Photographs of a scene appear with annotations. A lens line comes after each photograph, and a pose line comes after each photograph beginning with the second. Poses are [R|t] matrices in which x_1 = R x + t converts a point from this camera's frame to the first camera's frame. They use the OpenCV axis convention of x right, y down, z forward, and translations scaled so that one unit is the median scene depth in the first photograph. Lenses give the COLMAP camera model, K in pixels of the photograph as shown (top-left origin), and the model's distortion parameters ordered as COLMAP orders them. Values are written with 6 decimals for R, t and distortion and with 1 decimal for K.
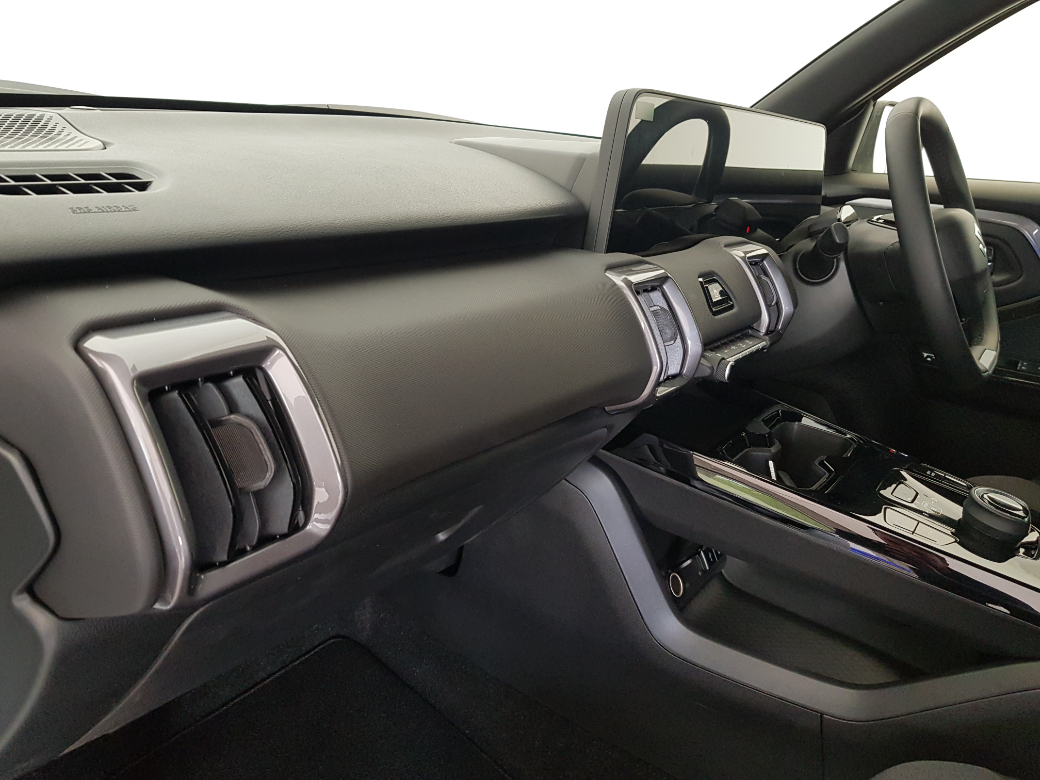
lens RADIAL K [[787.0, 0, 520.0], [0, 787.0, 390.0], [0, 0, 1]] dist [-0.003368, -0.000950]
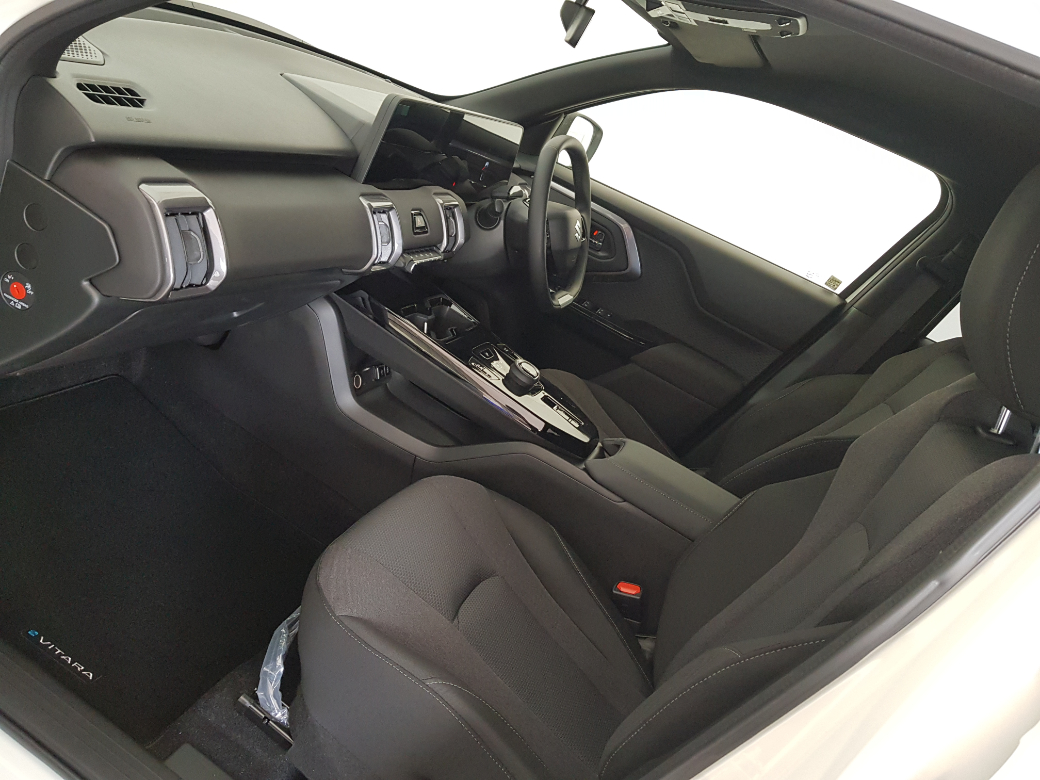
lens RADIAL K [[780.8, 0, 520.0], [0, 780.8, 390.0], [0, 0, 1]] dist [0.042548, -0.001908]
pose [[0.908384, 0.204002, 0.364995, -0.104585], [-0.259229, 0.959670, 0.108782, -0.011627], [-0.328083, -0.193433, 0.924632, -0.739261]]
